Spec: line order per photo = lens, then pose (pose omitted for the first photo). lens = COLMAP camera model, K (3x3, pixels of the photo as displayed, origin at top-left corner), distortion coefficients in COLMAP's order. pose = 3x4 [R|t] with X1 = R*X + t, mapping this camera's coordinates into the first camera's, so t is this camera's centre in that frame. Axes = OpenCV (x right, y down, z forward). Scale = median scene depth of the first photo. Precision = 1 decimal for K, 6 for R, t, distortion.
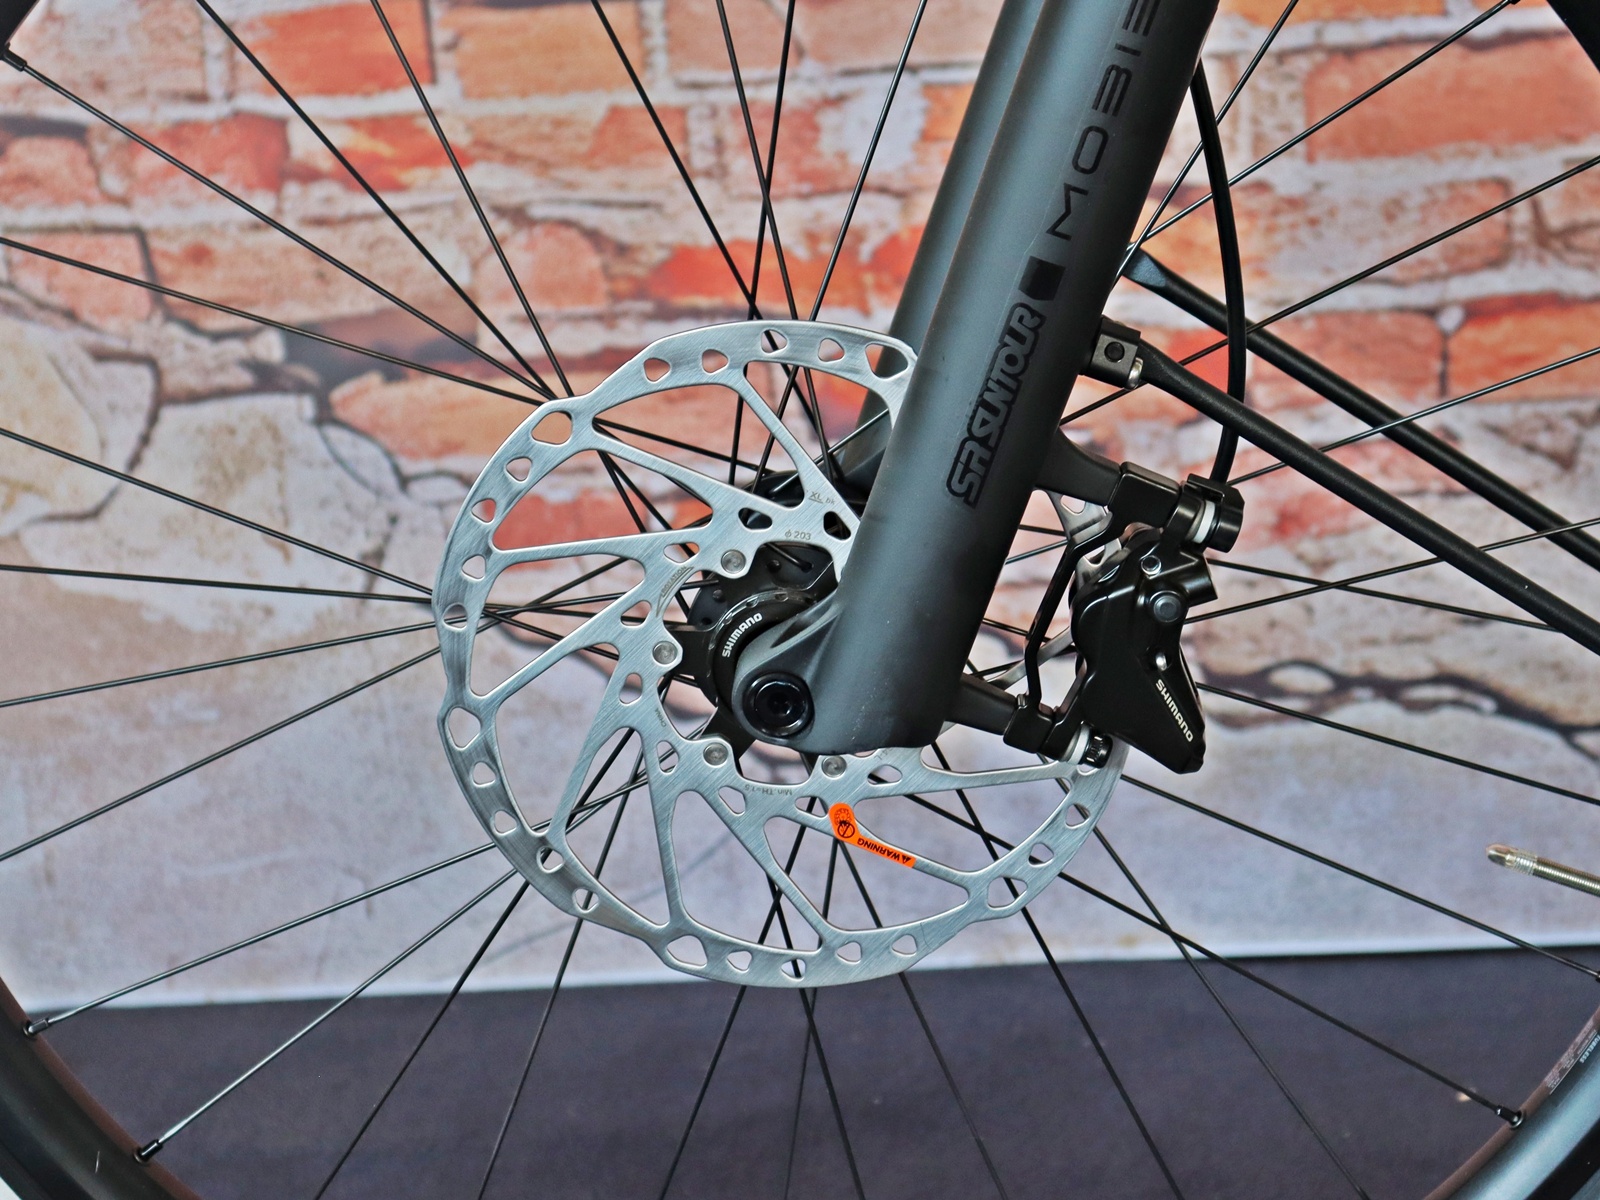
lens RADIAL K [[3479.1, 0, 795.9], [0, 3479.1, 540.0], [0, 0, 1]] dist [0.116897, 0.000000]
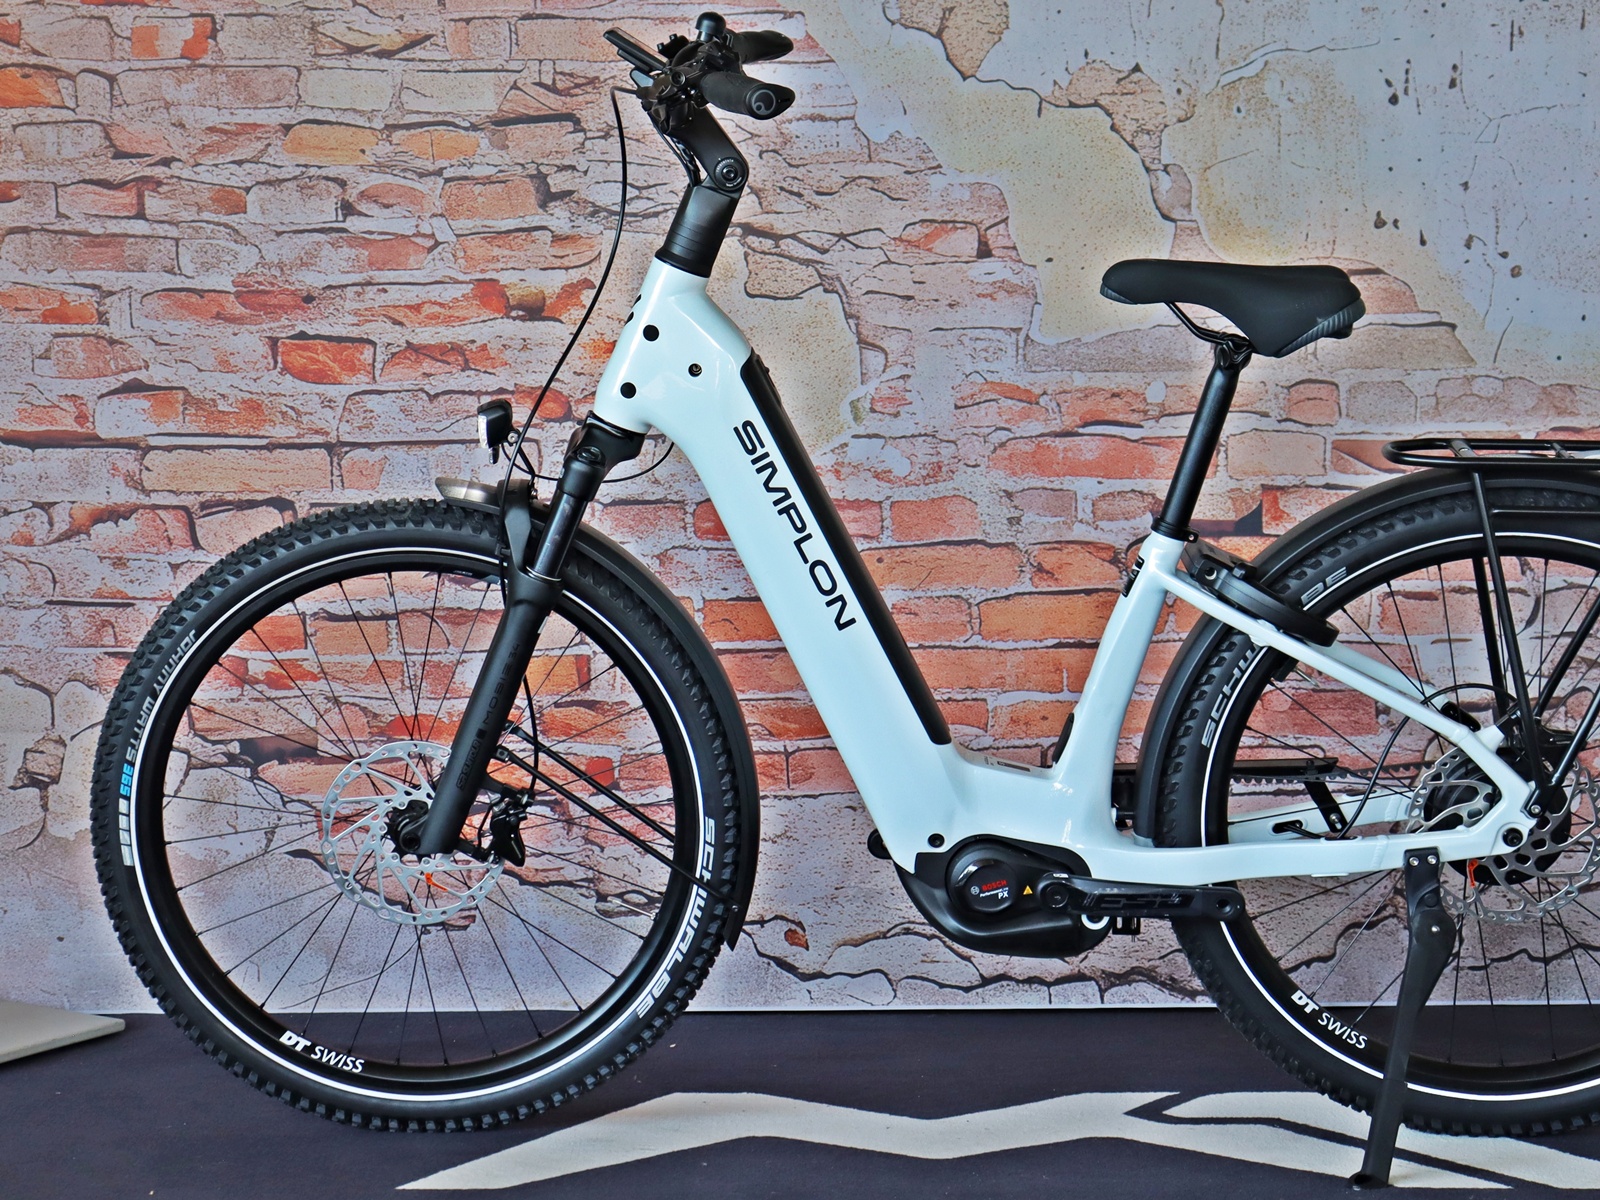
lens RADIAL K [[3723.6, 0, 581.5], [0, 3723.6, 531.0], [0, 0, 1]] dist [0.131678, 0.000000]
pose [[0.998913, 0.046452, -0.003898, 0.104425], [-0.046579, 0.991323, -0.122921, 0.110058], [-0.001846, 0.122969, 0.992409, -1.712570]]
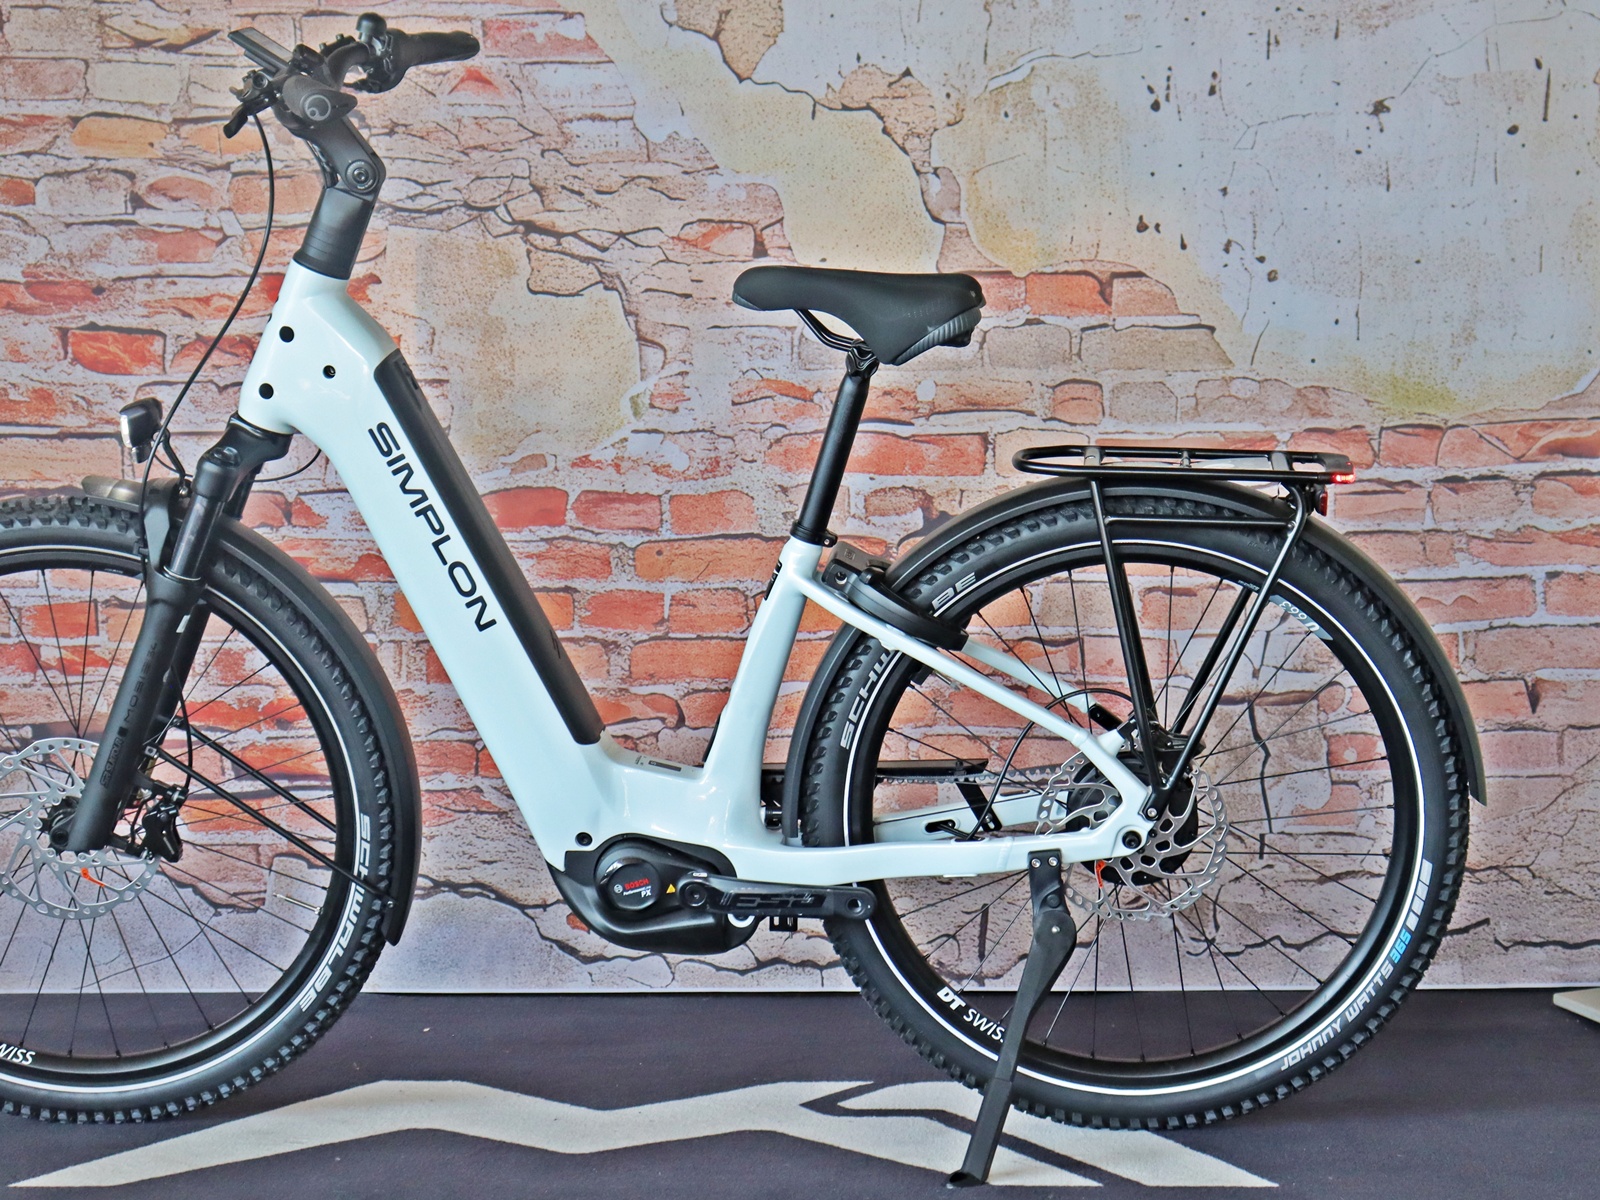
lens RADIAL K [[3479.1, 0, 926.5], [0, 3479.1, 558.7], [0, 0, 1]] dist [0.116897, 0.000000]
pose [[0.998518, 0.054191, -0.005025, 0.518874], [-0.054420, 0.993275, -0.102193, 0.045987], [-0.000547, 0.102315, 0.994752, -1.591214]]
